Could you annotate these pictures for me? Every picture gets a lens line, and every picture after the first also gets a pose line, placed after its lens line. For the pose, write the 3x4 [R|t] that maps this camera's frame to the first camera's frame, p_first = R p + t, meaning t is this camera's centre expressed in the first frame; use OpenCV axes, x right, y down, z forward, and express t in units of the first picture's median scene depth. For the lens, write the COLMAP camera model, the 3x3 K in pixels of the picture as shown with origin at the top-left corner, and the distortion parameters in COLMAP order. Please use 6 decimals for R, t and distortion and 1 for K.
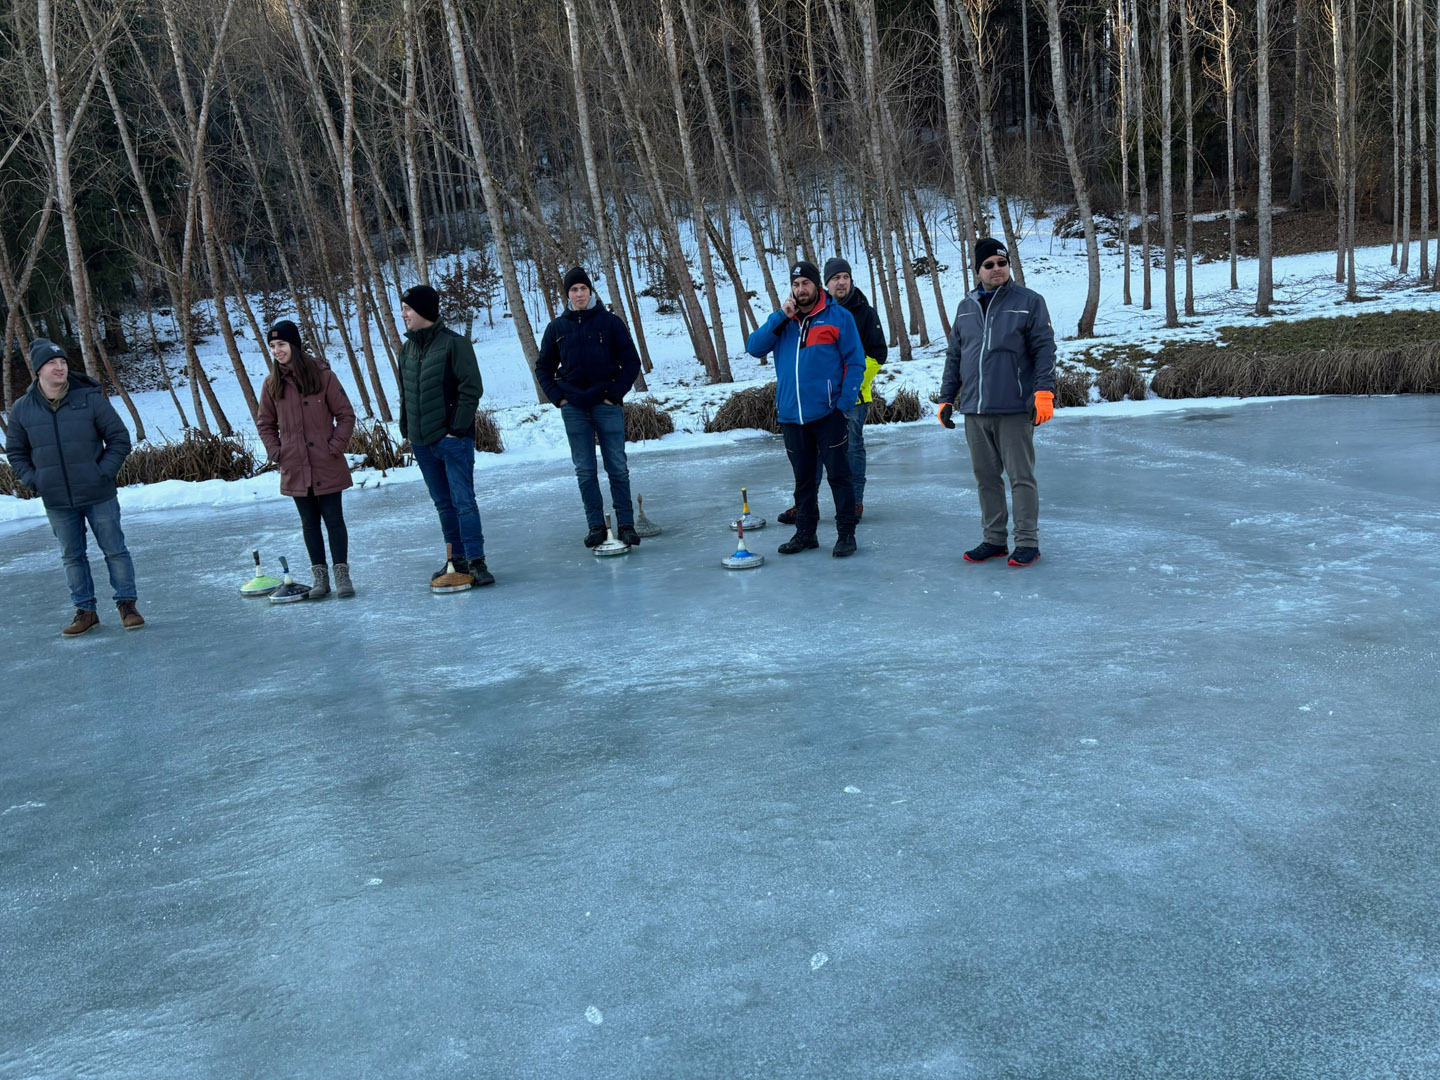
lens RADIAL K [[1084.8, 0, 728.1], [0, 1084.8, 545.4], [0, 0, 1]] dist [0.063390, -0.071216]
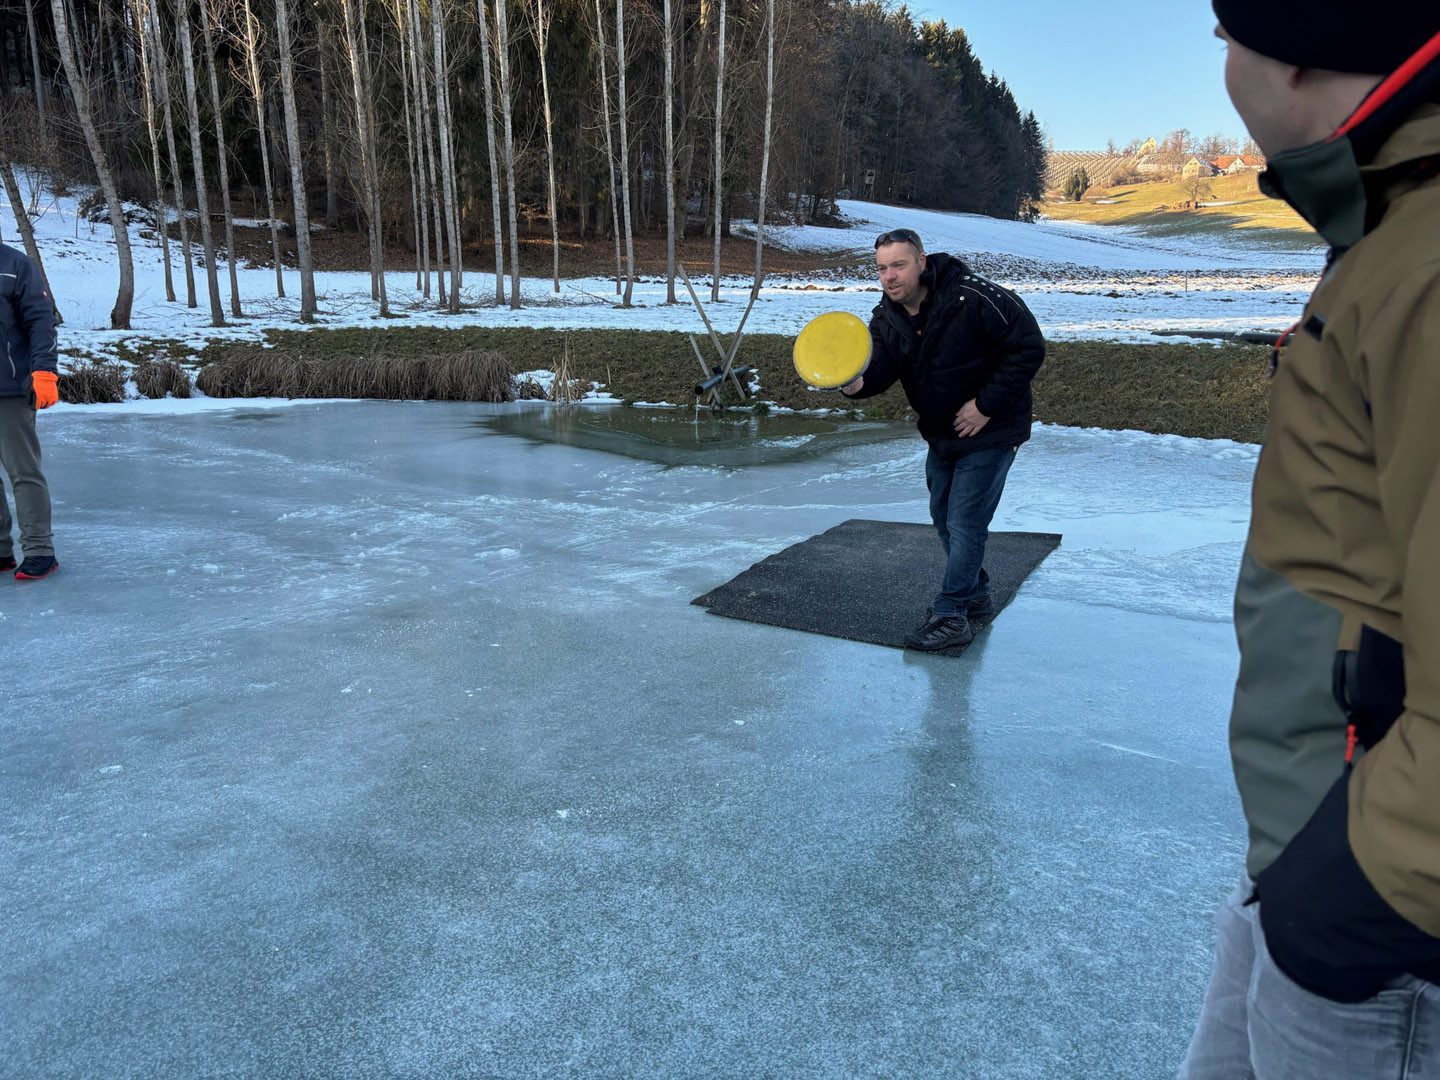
lens RADIAL K [[1094.9, 0, 730.2], [0, 1094.9, 532.0], [0, 0, 1]] dist [0.040624, -0.048581]
pose [[0.692898, -0.054406, 0.718980, 0.014341], [0.068402, 0.997612, 0.009570, 0.004989], [-0.717784, 0.042548, 0.694965, 0.011756]]
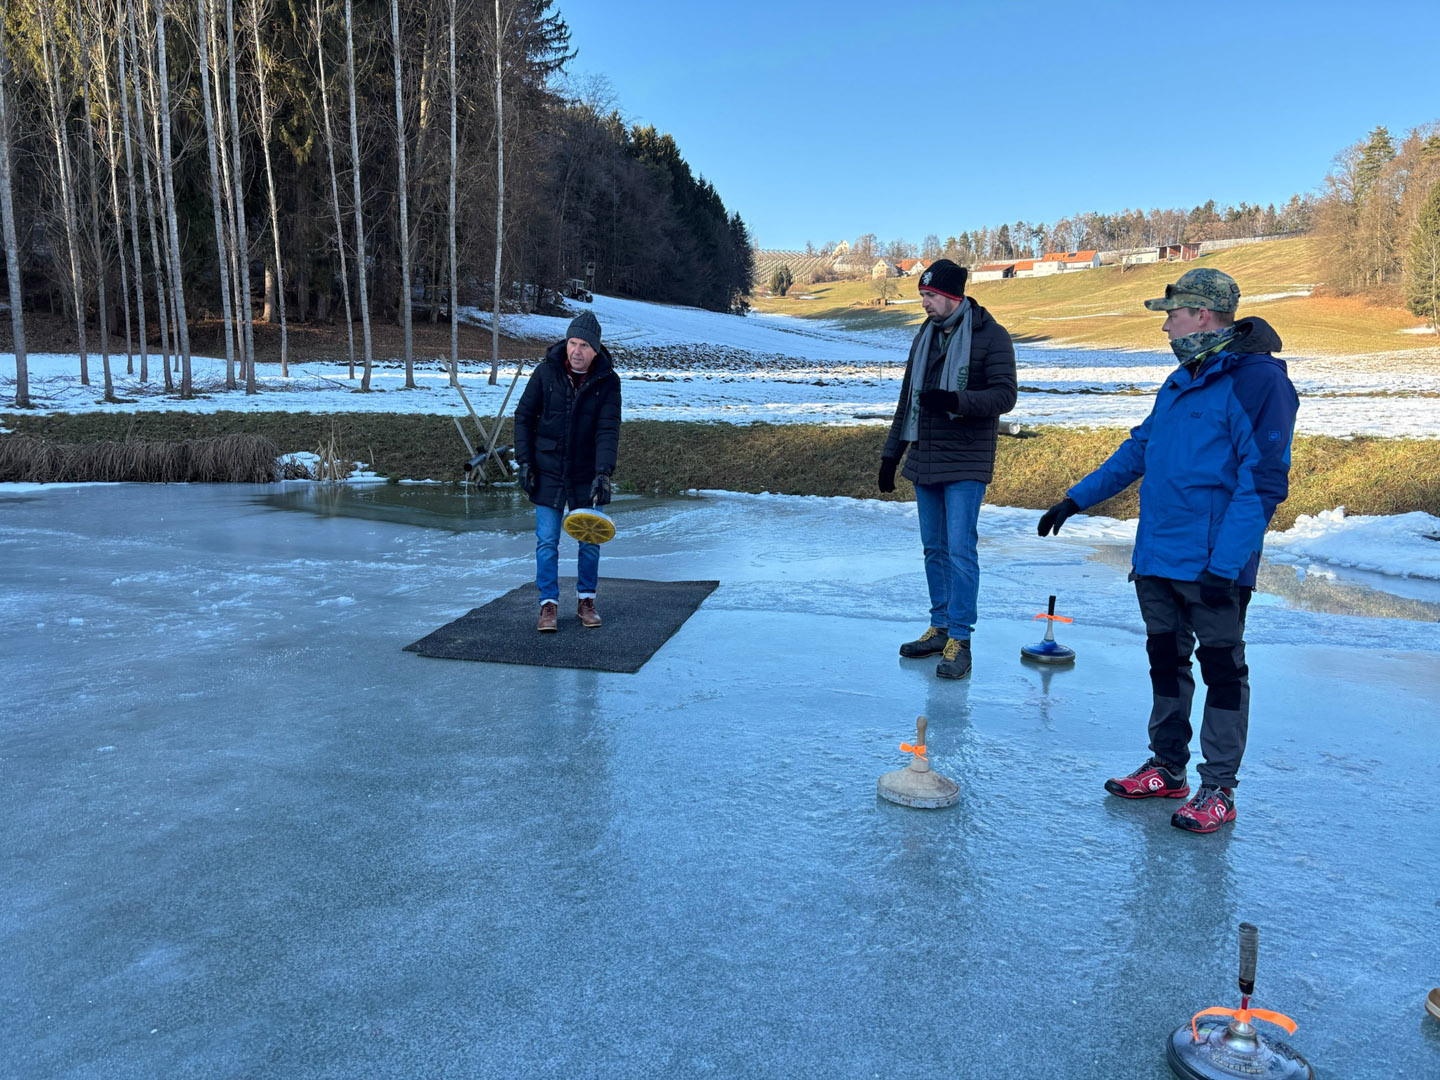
lens RADIAL K [[1089.2, 0, 710.4], [0, 1089.2, 541.5], [0, 0, 1]] dist [0.048210, -0.051507]
pose [[0.511582, -0.024222, 0.858893, -0.080450], [0.108462, 0.993427, -0.036587, 0.020491], [-0.852361, 0.111875, 0.510846, -0.028930]]
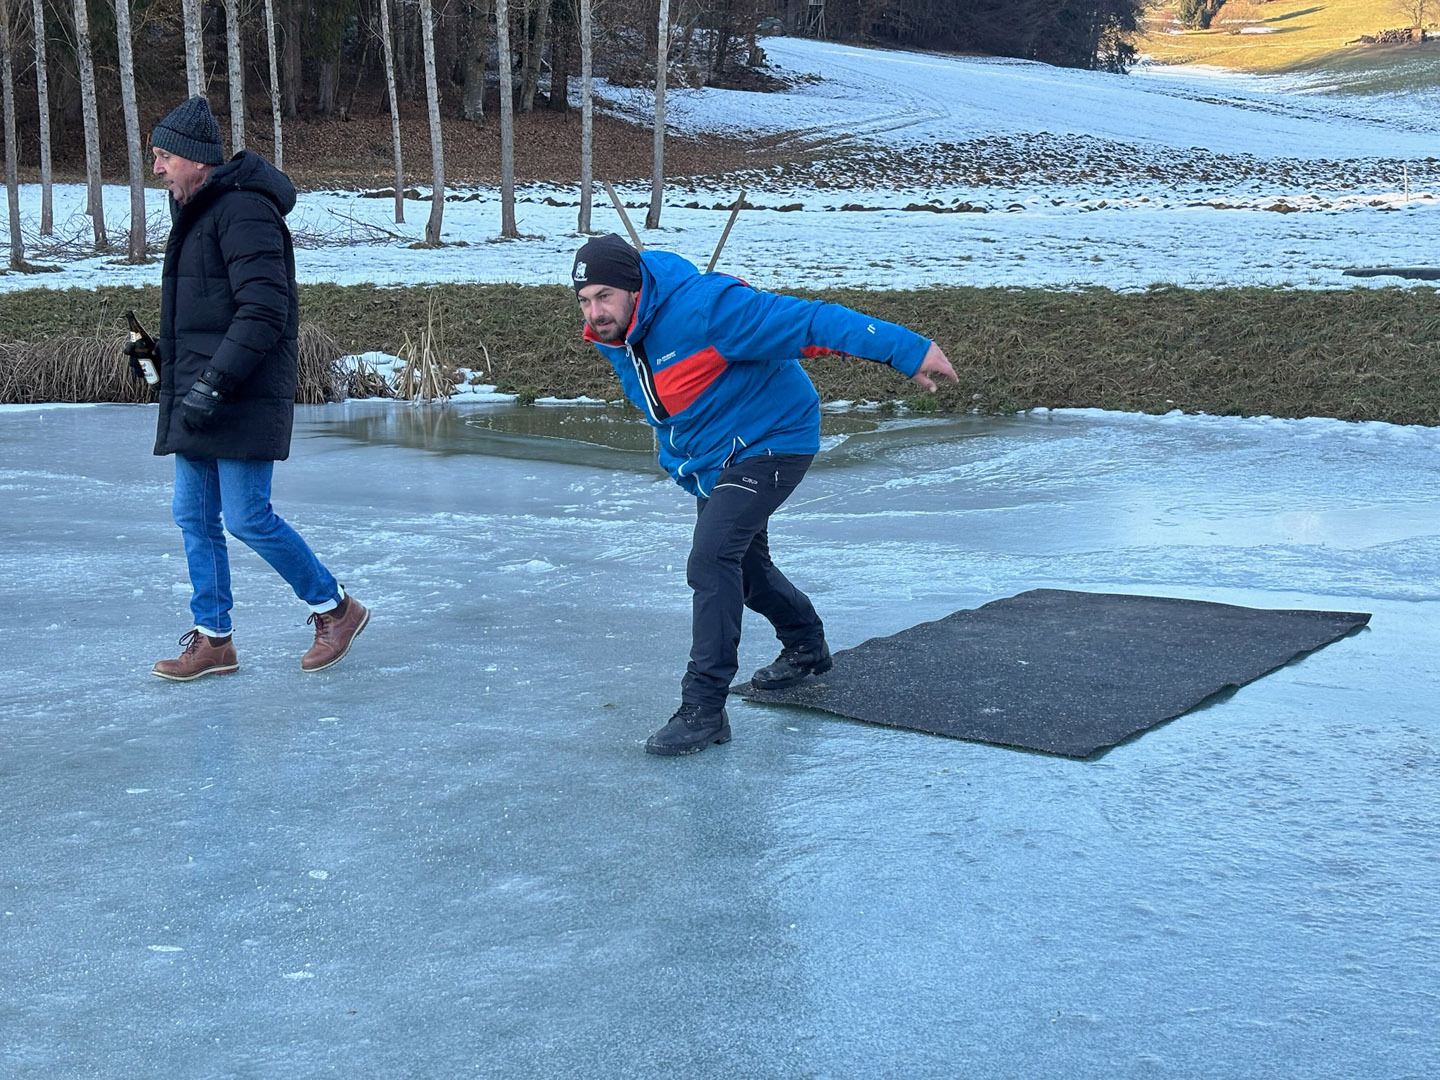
lens RADIAL K [[2156.7, 0, 720.0], [0, 2156.7, 540.0], [0, 0, 1]] dist [0.264878, -1.092608]
pose [[0.635216, -0.026792, 0.771870, -0.207129], [0.100997, 0.993698, -0.048624, 0.040176], [-0.765702, 0.108844, 0.633919, -0.088220]]
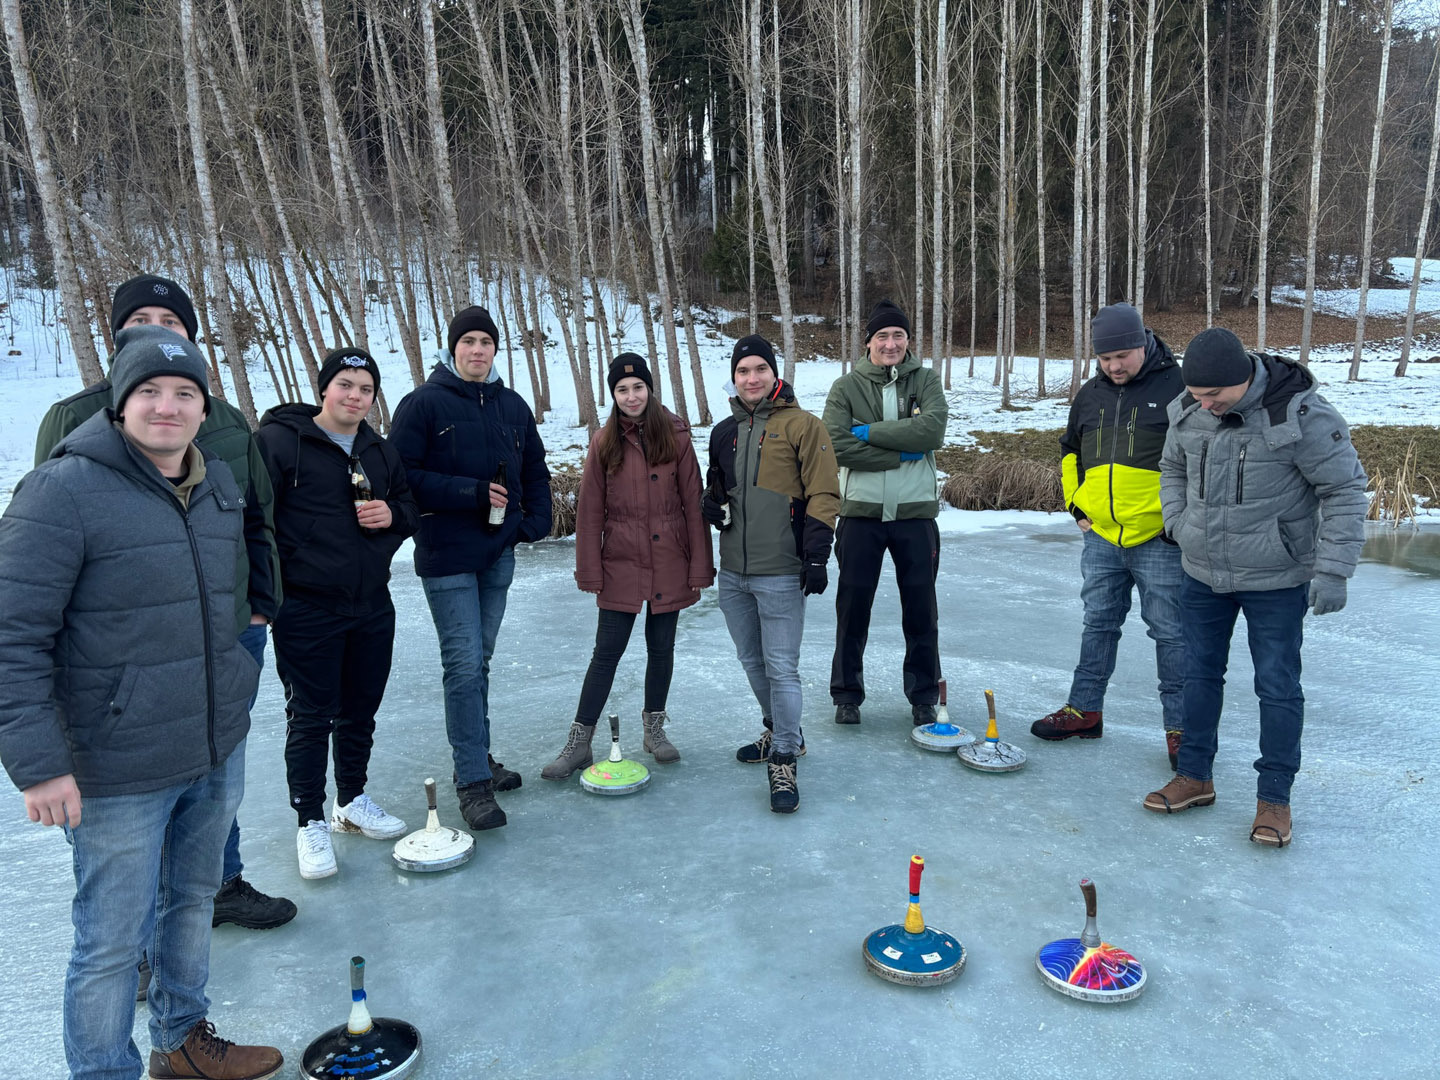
lens RADIAL K [[1089.1, 0, 726.7], [0, 1089.1, 537.7], [0, 0, 1]] dist [0.049822, -0.055549]
pose [[0.921717, 0.018984, 0.387399, -0.116776], [0.009449, 0.997406, -0.071359, -0.049267], [-0.387748, 0.069433, 0.919146, 0.259483]]
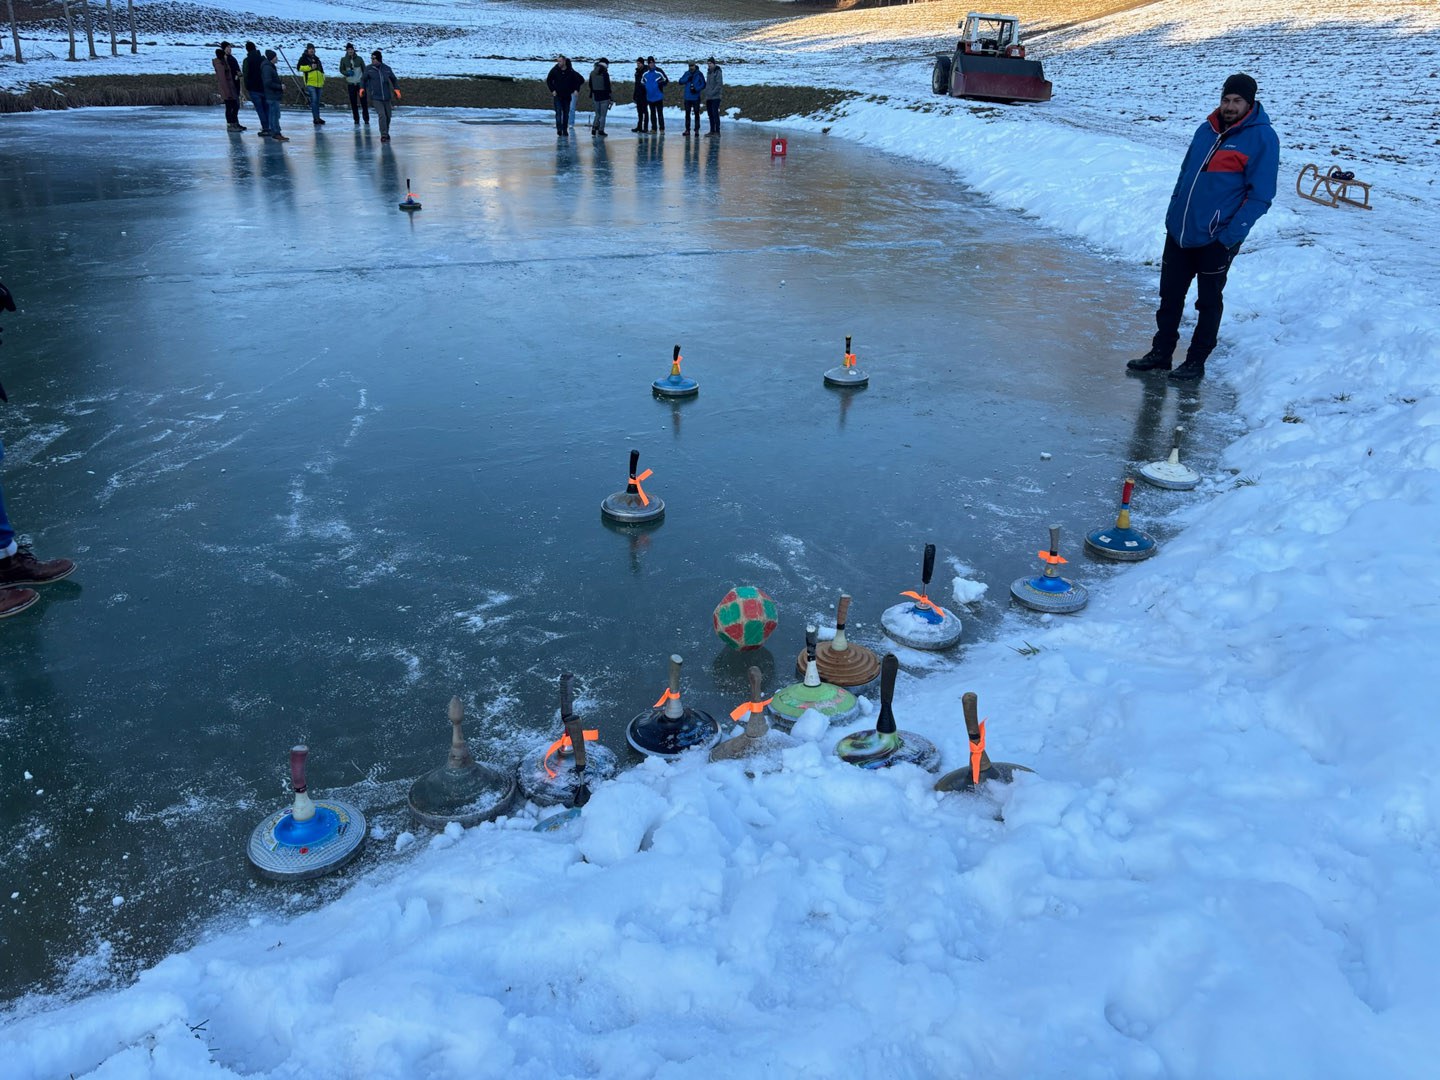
lens RADIAL K [[1086.0, 0, 720.0], [0, 1086.0, 540.0], [0, 0, 1]] dist [0.053298, -0.065872]
pose [[0.054304, -0.320957, 0.945536, -1.919203], [0.172406, 0.935725, 0.307725, 0.225248], [-0.983528, 0.146305, 0.106149, -0.381969]]
